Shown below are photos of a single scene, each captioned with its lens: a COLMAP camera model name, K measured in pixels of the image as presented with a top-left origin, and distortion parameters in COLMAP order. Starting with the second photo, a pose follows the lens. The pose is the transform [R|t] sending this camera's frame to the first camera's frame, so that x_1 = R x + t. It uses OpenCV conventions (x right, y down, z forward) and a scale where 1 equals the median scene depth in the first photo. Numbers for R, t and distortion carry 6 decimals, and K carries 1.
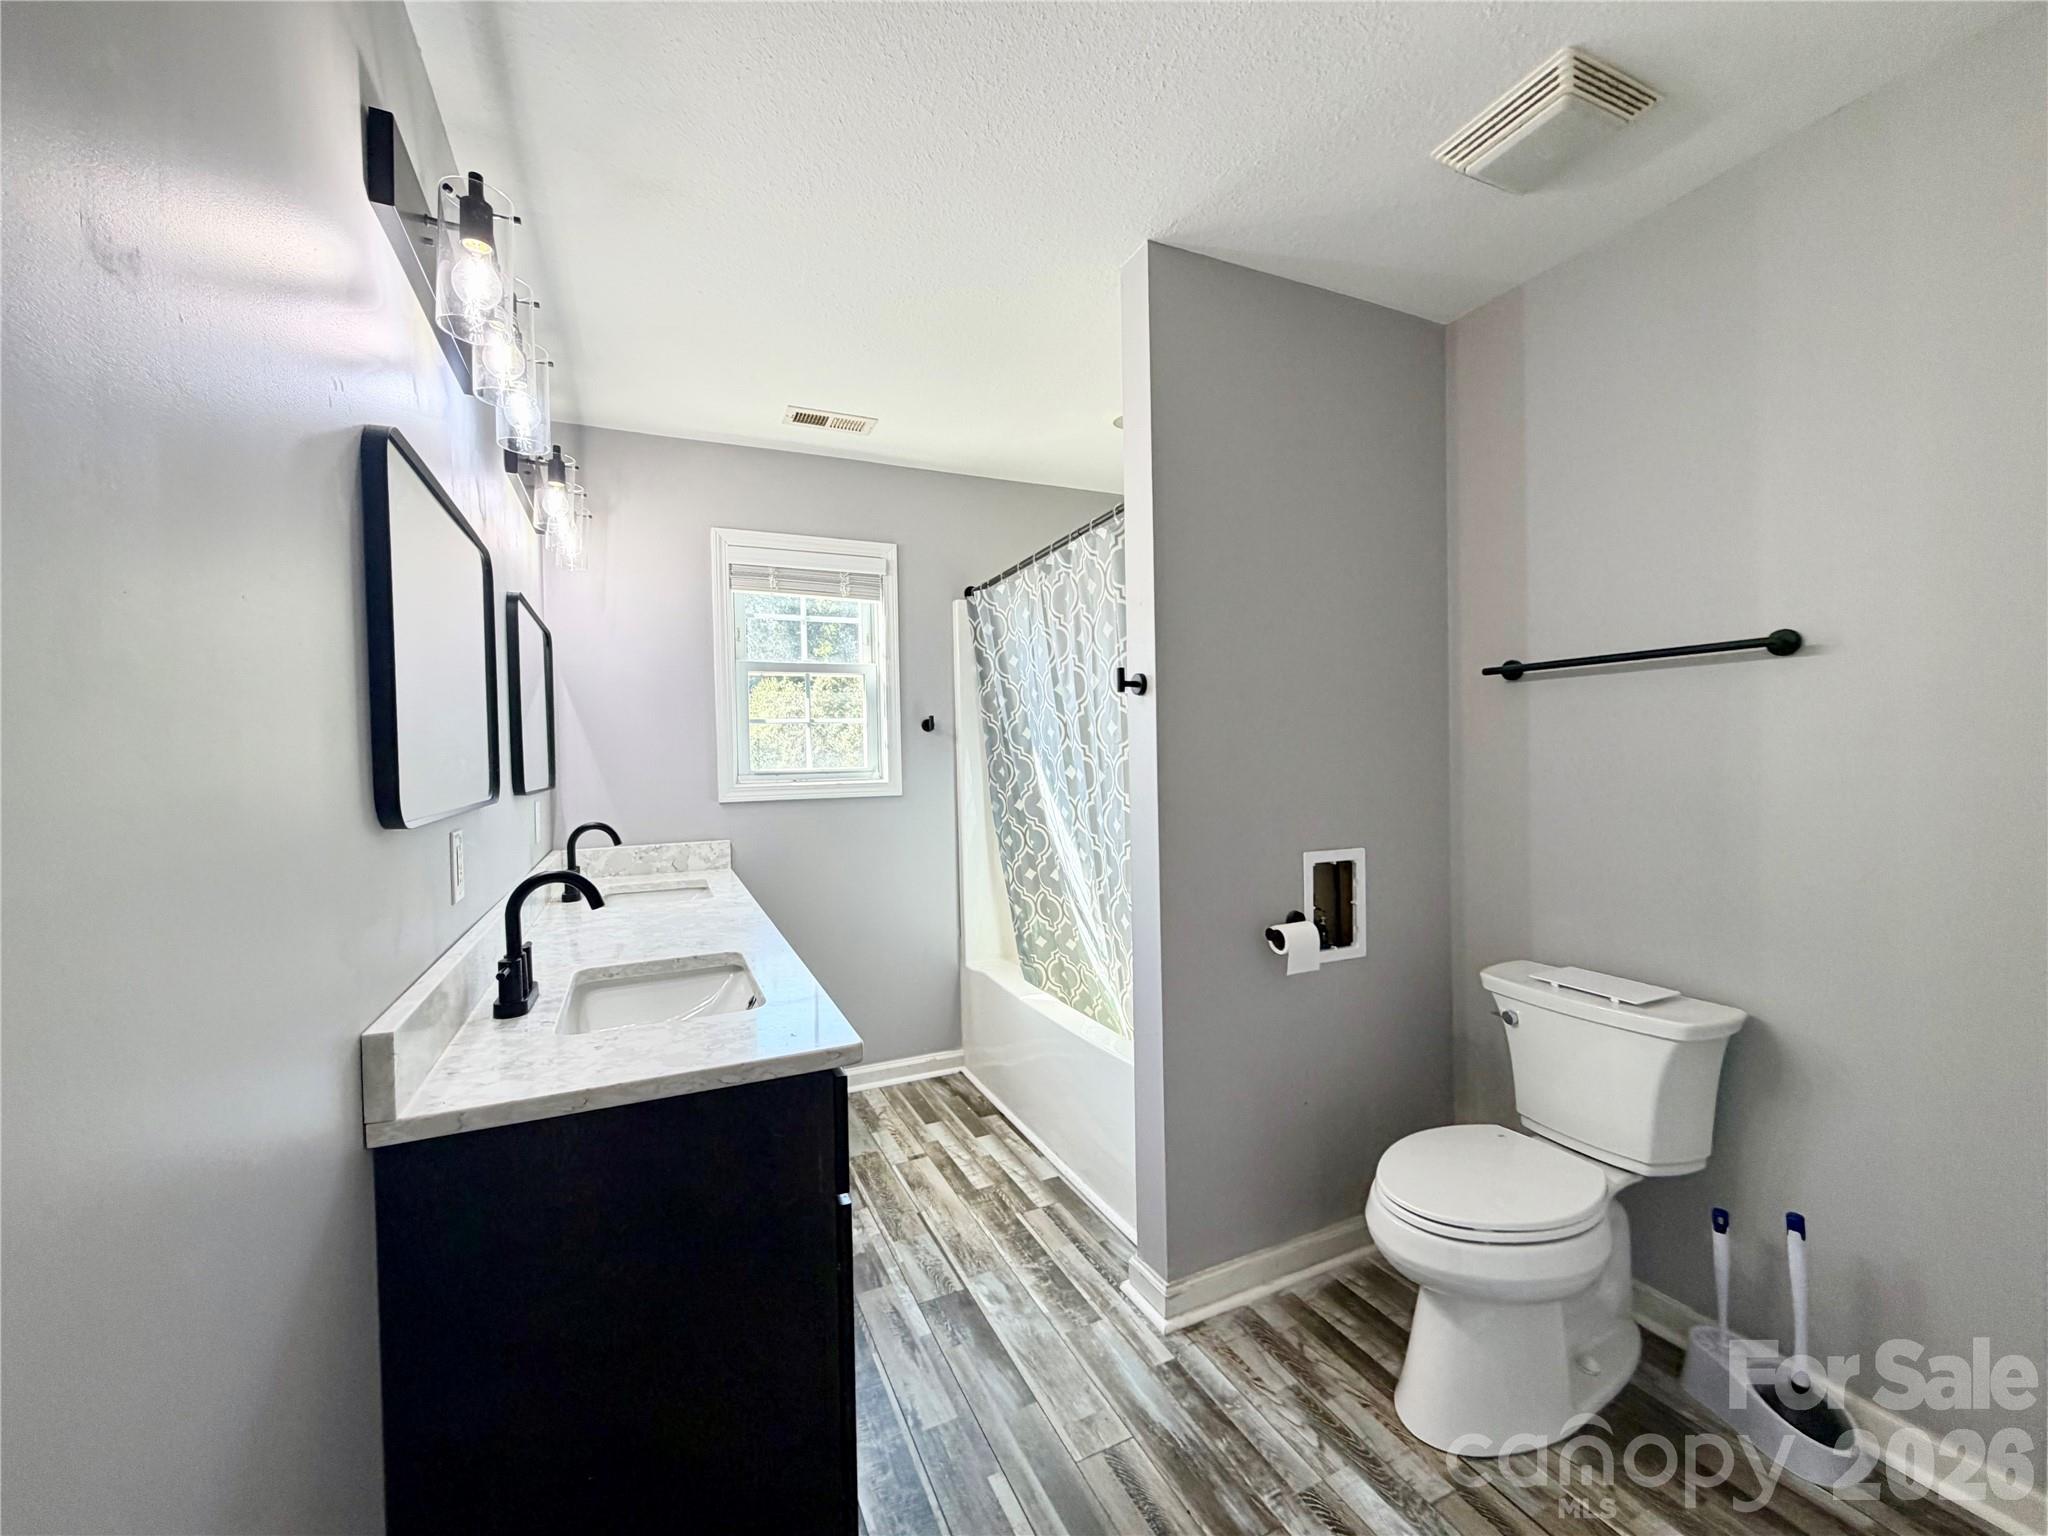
lens RADIAL K [[815.5, 0, 1019.1], [0, 815.5, 768.7], [0, 0, 1]] dist [-0.004518, -0.000049]
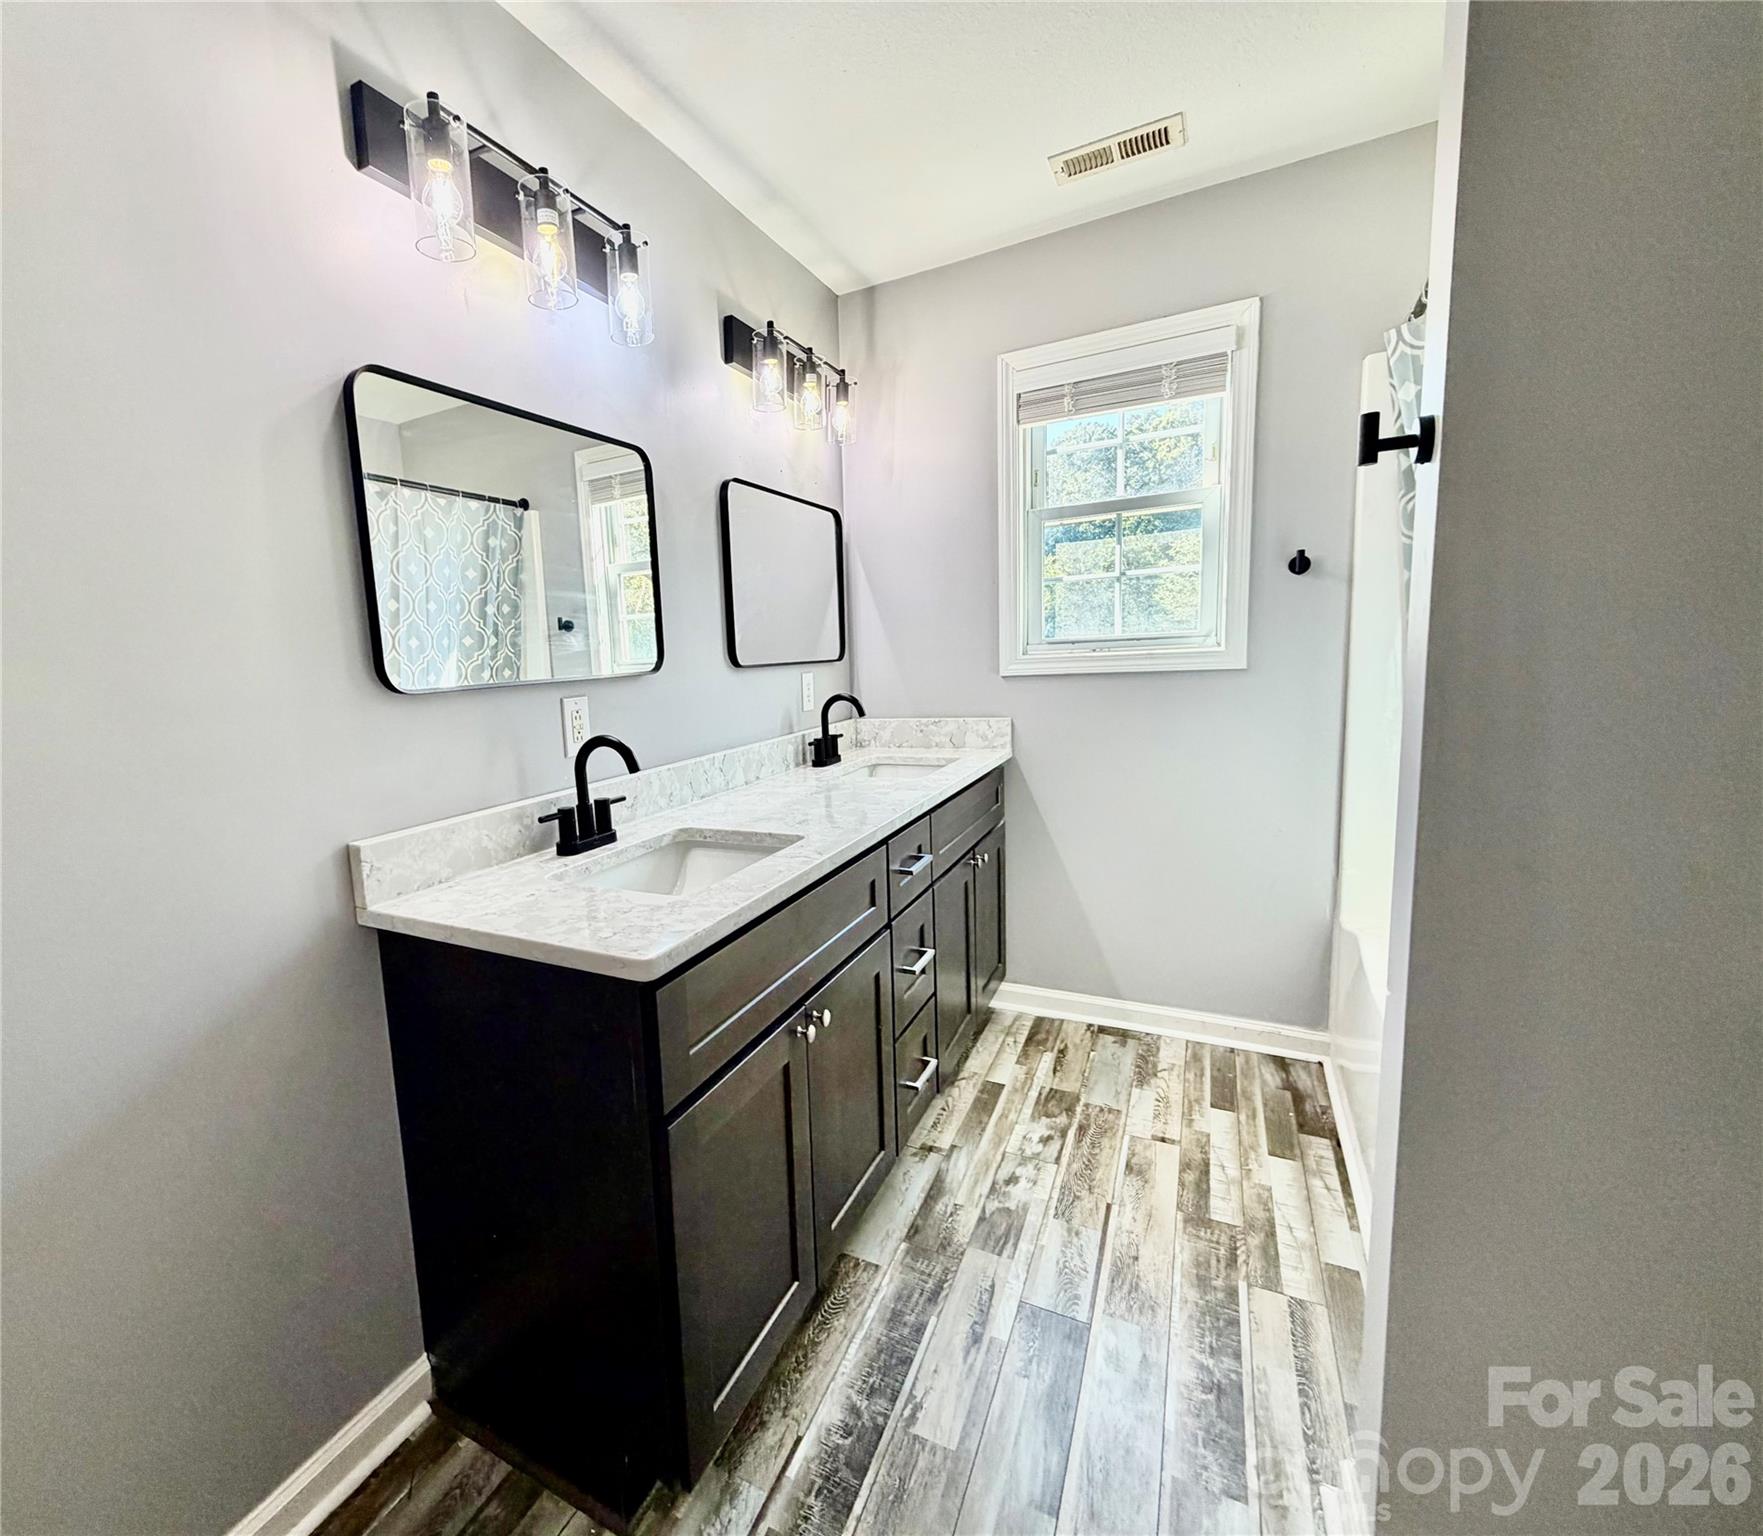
lens RADIAL K [[828.3, 0, 880.4], [0, 828.3, 771.7], [0, 0, 1]] dist [-0.000173, 0.000326]
pose [[0.574634, 0.106405, -0.811464, 0.340346], [0.023399, 0.988971, 0.146251, 0.010100], [0.818076, -0.103028, 0.565806, 0.392473]]
